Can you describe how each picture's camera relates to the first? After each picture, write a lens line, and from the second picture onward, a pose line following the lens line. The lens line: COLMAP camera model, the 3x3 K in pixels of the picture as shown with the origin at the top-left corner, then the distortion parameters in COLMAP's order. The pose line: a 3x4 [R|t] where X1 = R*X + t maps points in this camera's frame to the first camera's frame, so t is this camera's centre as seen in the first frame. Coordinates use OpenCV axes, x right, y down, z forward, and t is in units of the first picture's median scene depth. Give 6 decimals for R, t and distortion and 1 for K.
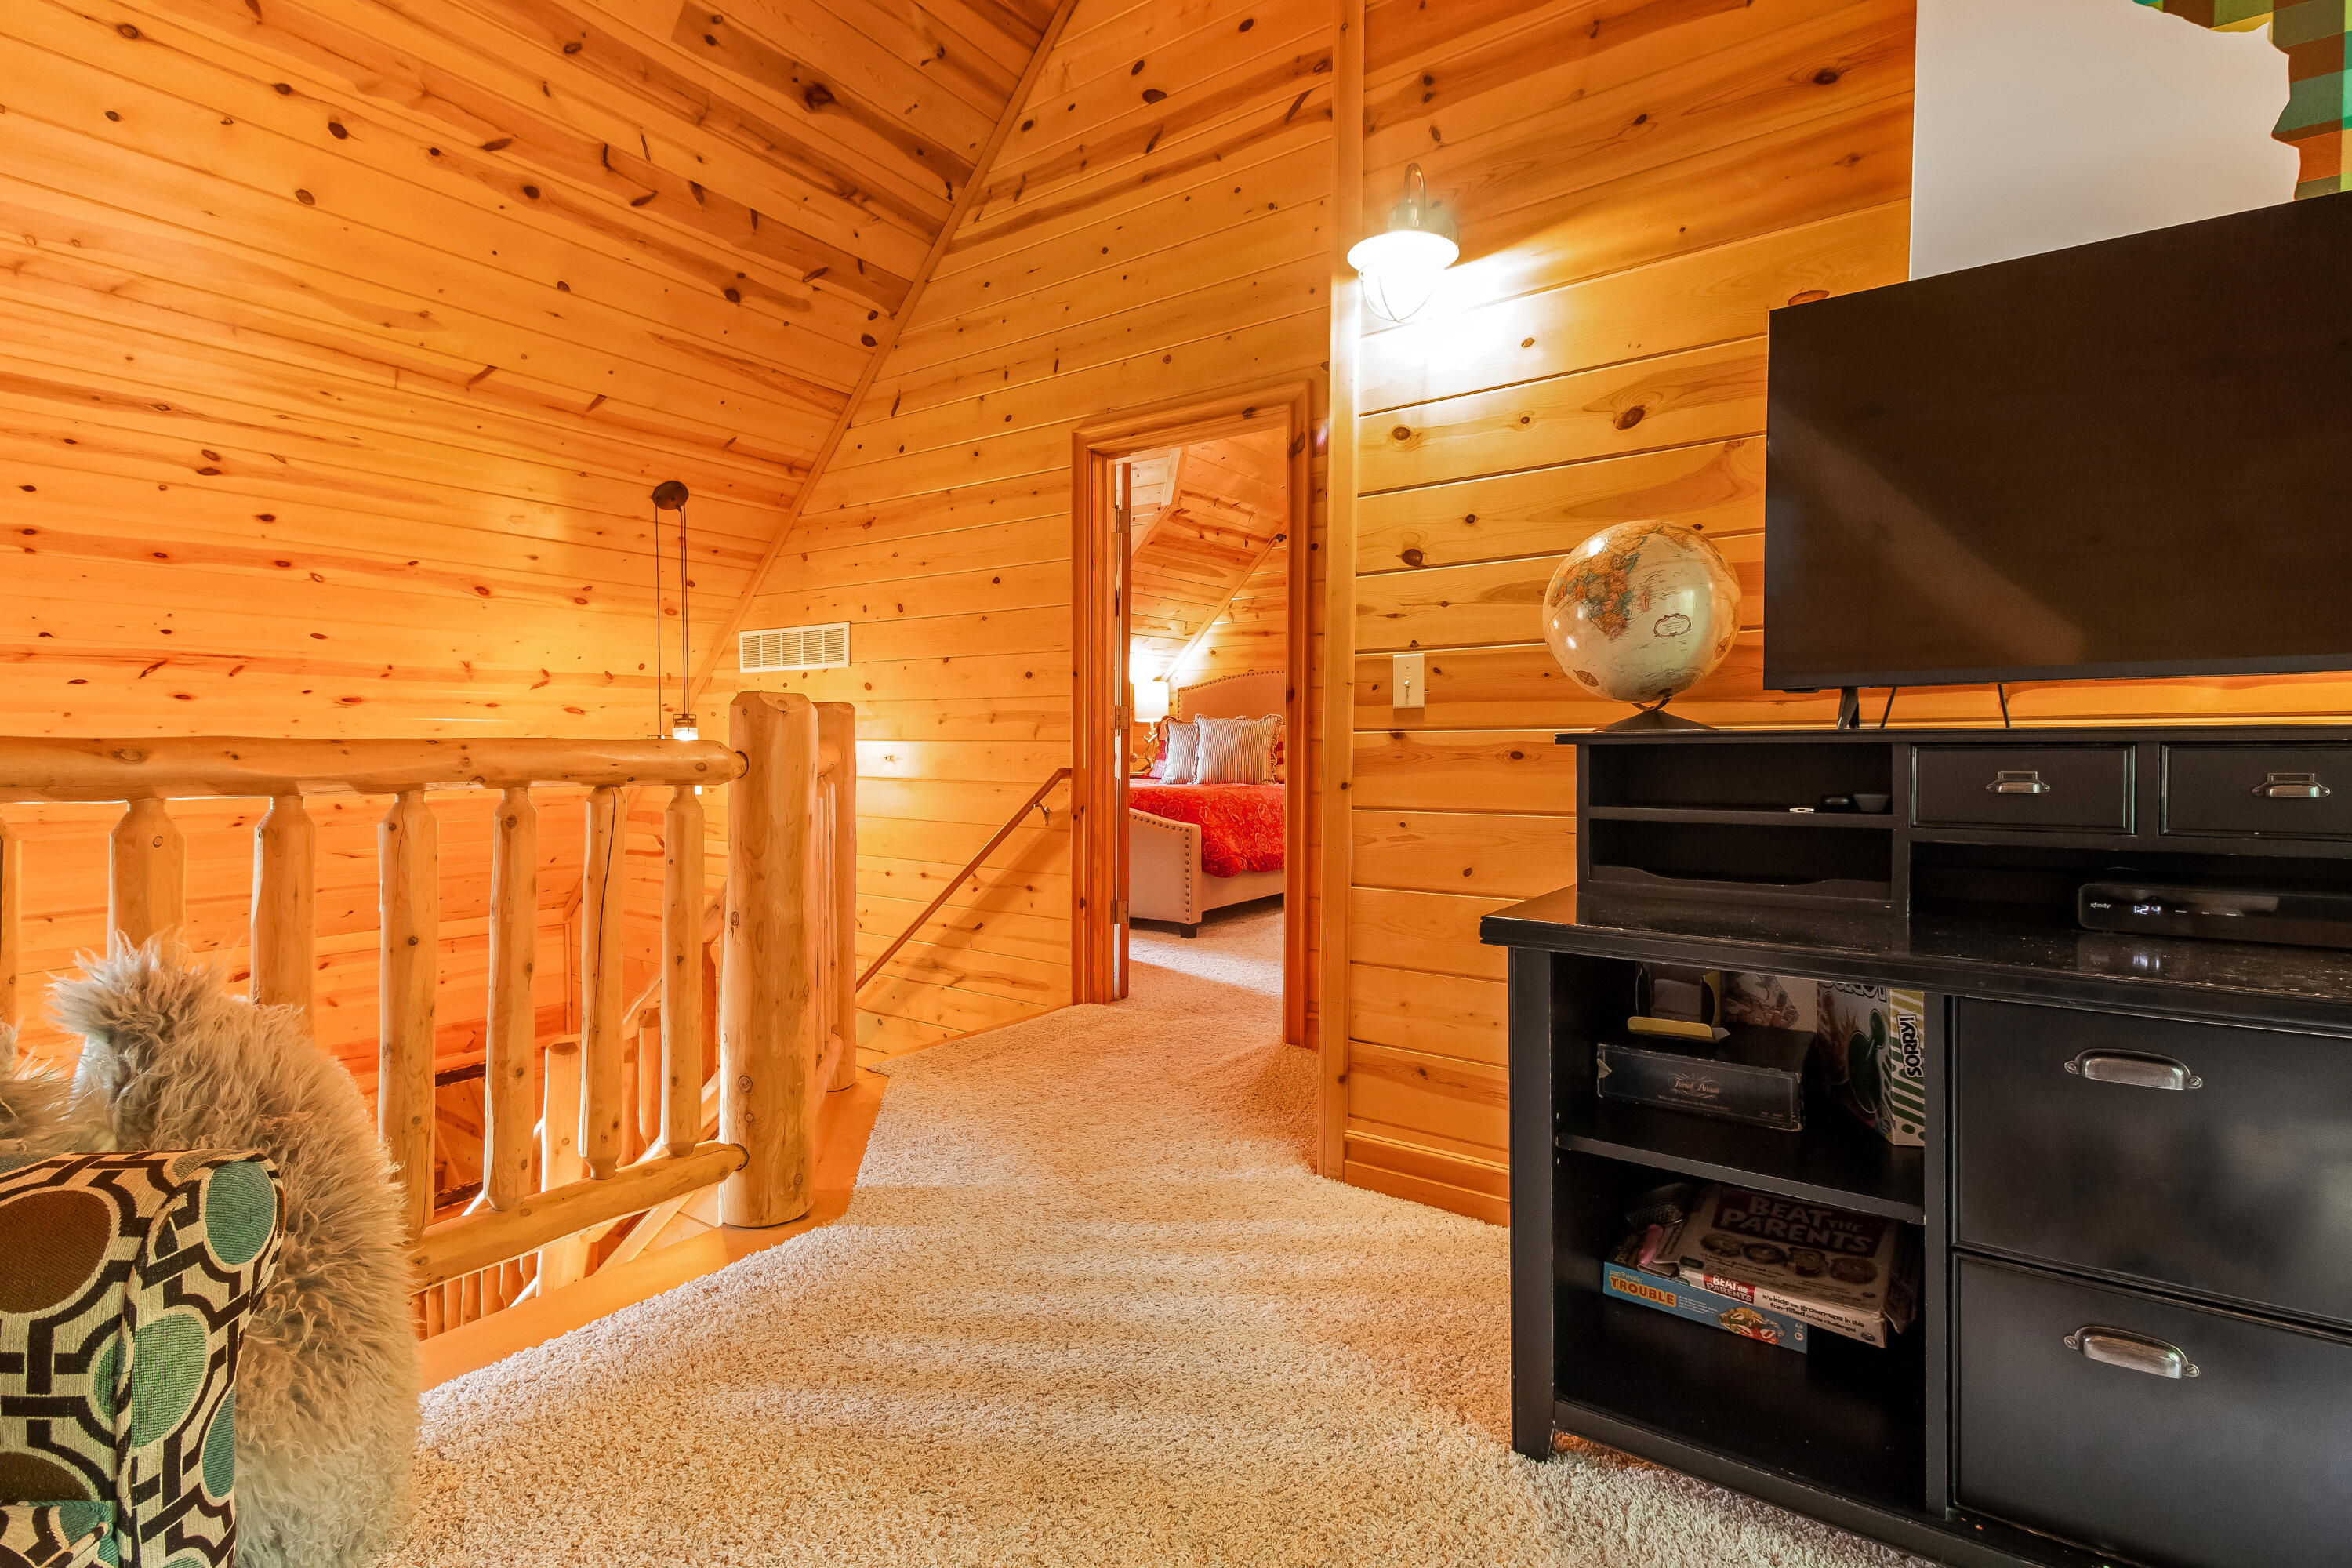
lens RADIAL K [[1080.5, 0, 1173.9], [0, 1080.5, 774.6], [0, 0, 1]] dist [0.043024, -0.018175]
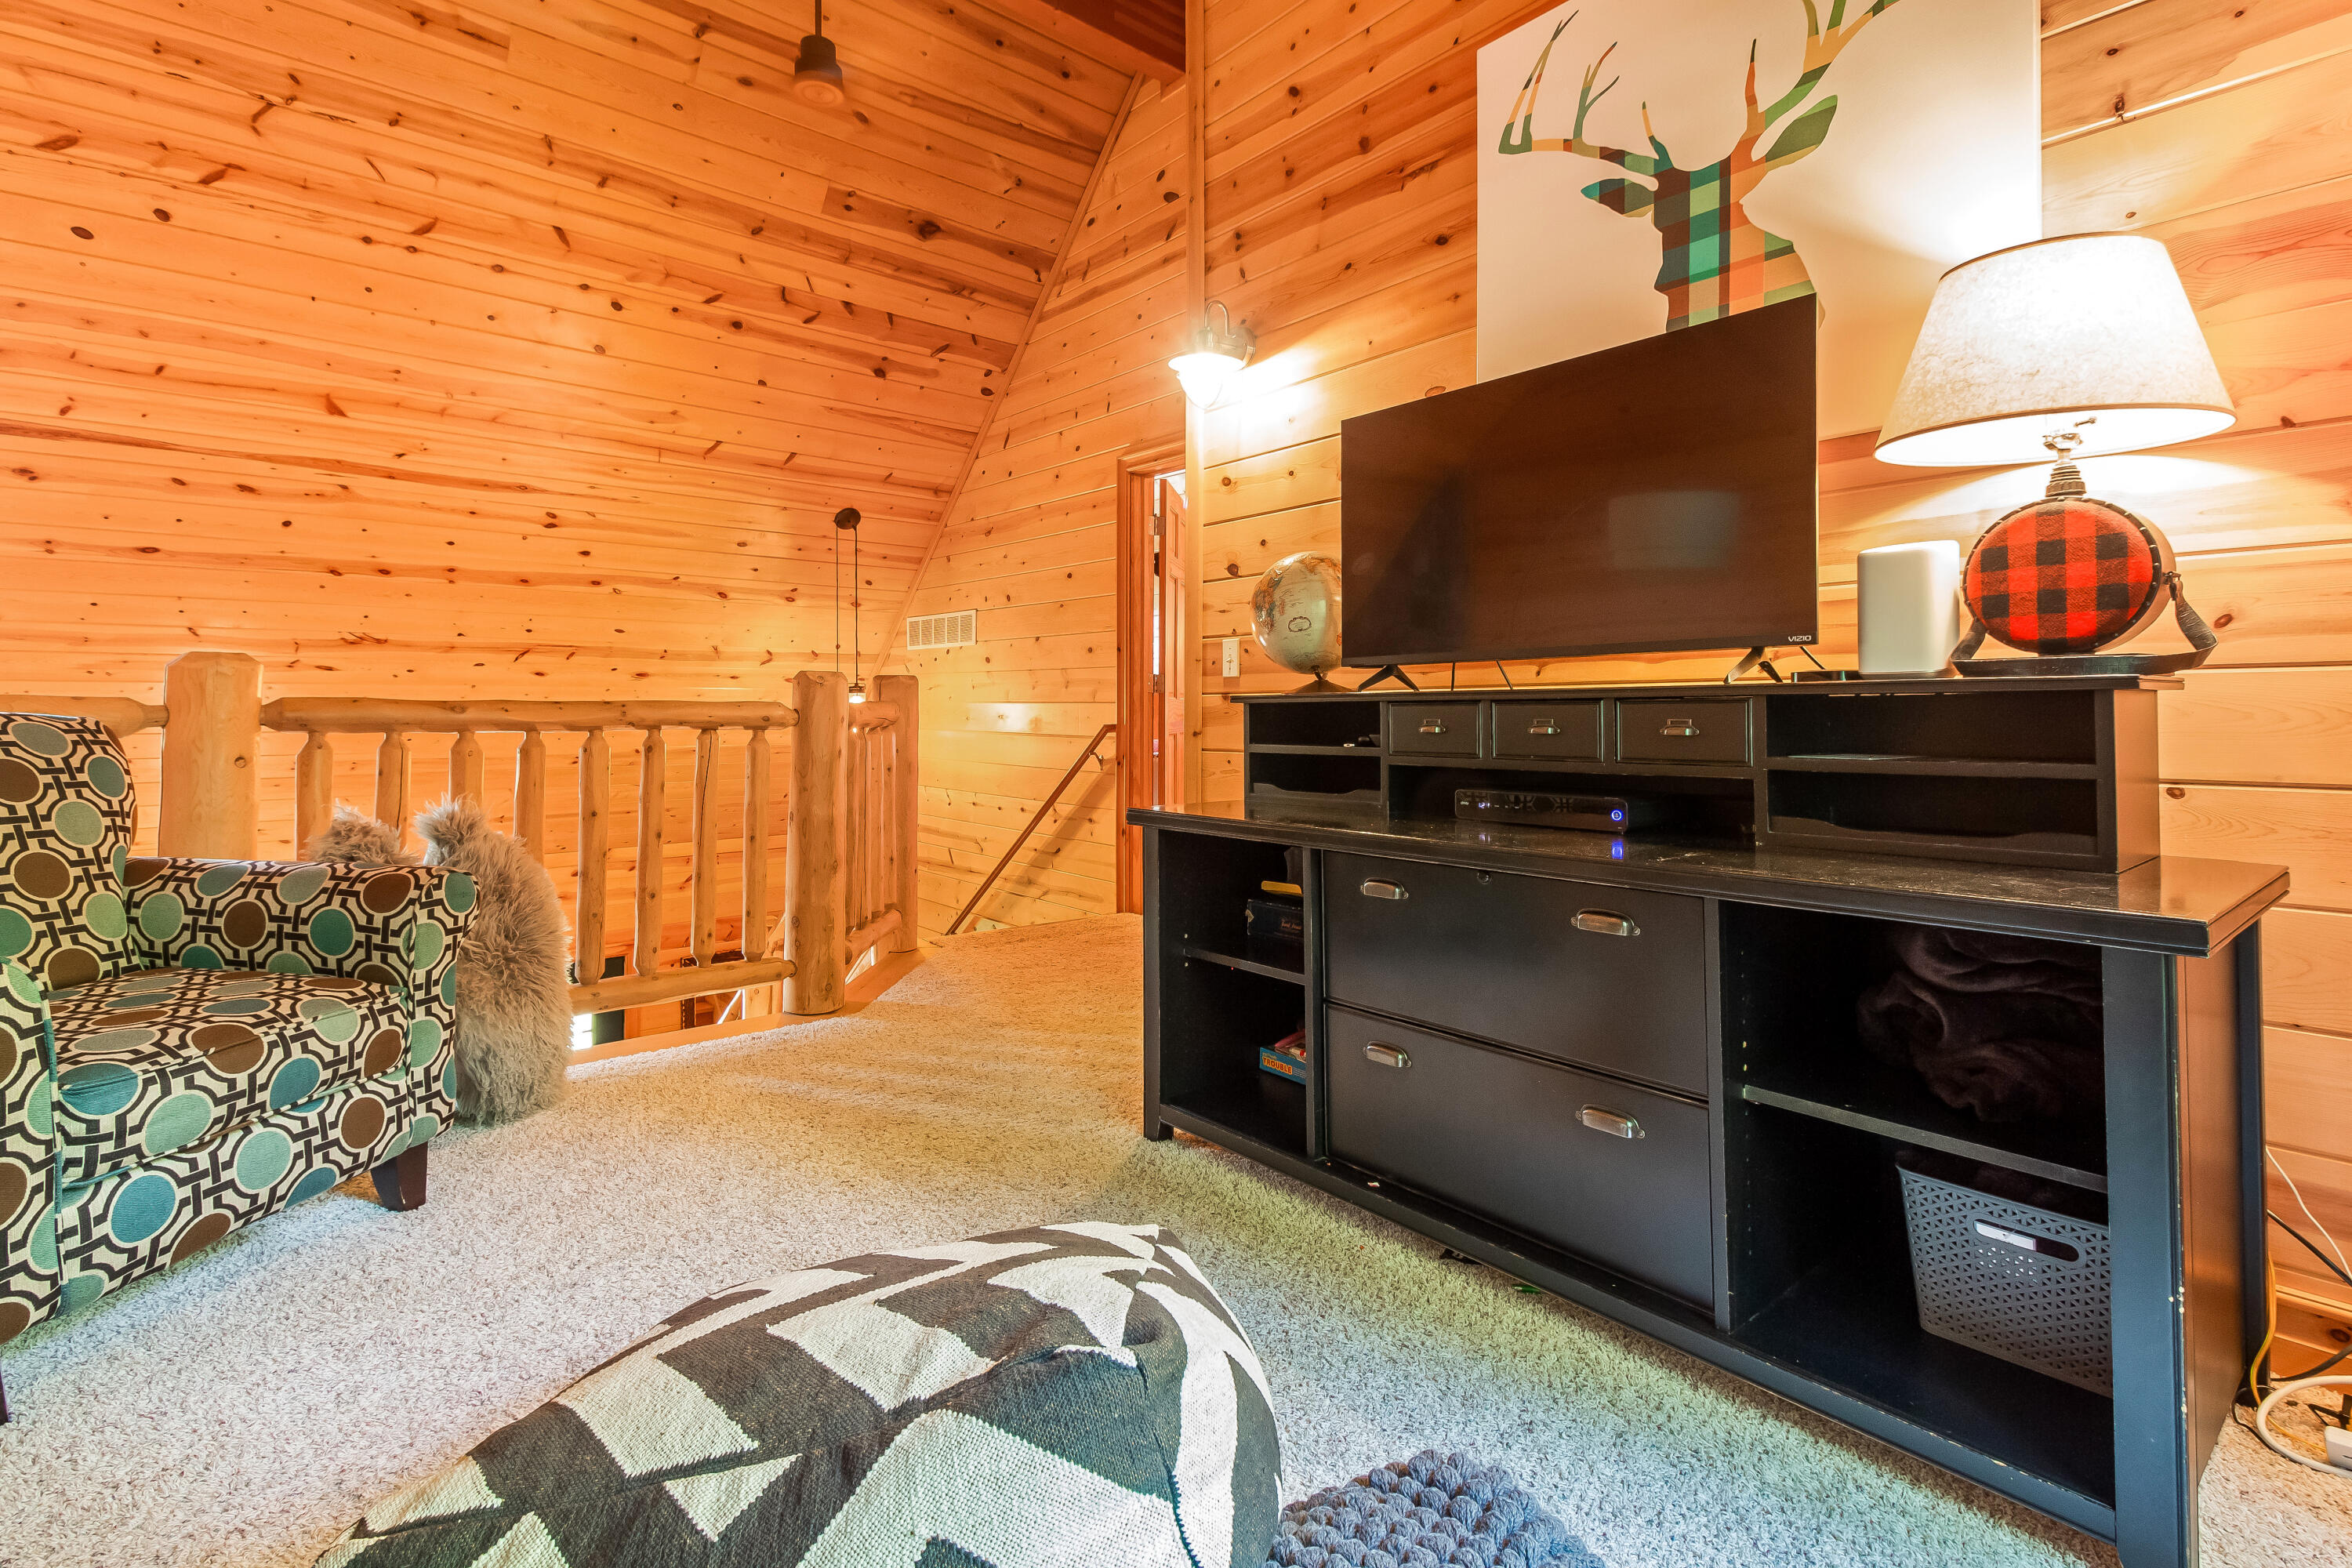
lens RADIAL K [[1080.5, 0, 1156.3], [0, 1080.5, 710.5], [0, 0, 1]] dist [0.043024, -0.018175]
pose [[0.968632, -0.000587, -0.248497, 0.466766], [-0.005643, 0.999687, -0.024354, 0.015318], [0.248434, 0.024992, 0.968326, -0.365290]]
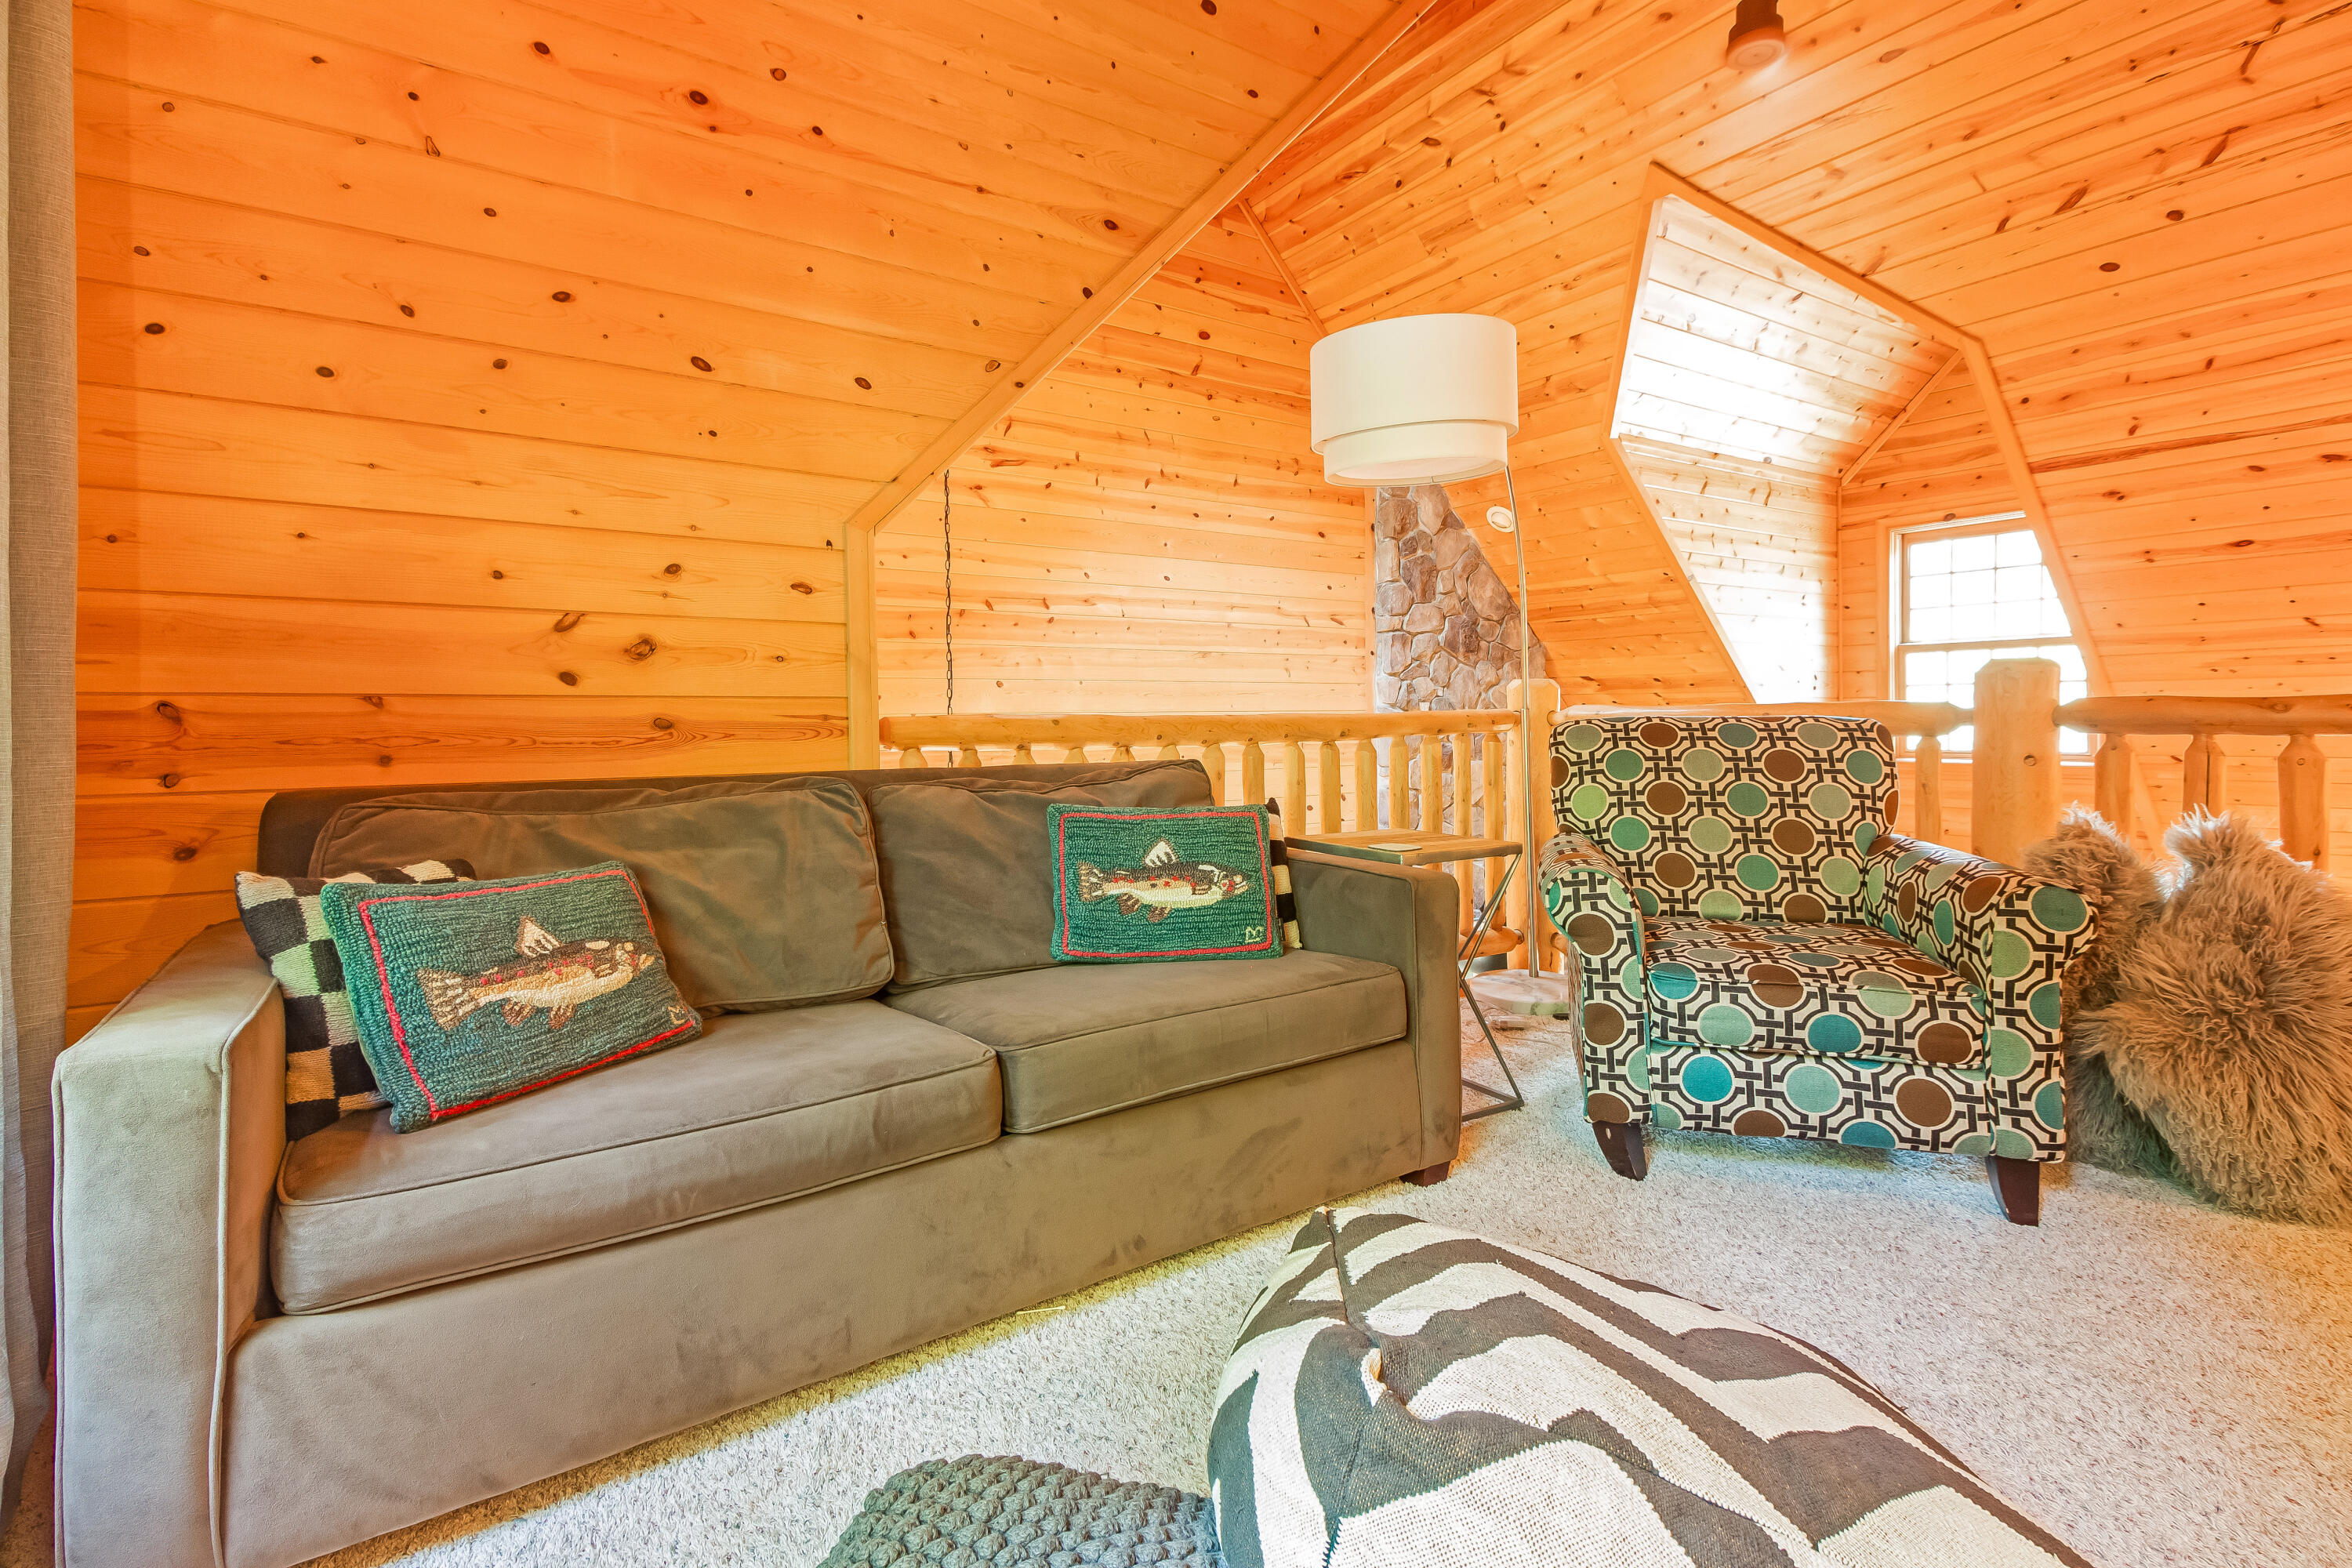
lens RADIAL K [[1080.5, 0, 1164.4], [0, 1080.5, 720.7], [0, 0, 1]] dist [0.043024, -0.018175]
pose [[-0.338915, 0.004952, -0.940804, 0.707381], [-0.012011, 0.999882, 0.009590, 0.002973], [0.940740, 0.014550, -0.338816, 0.012820]]
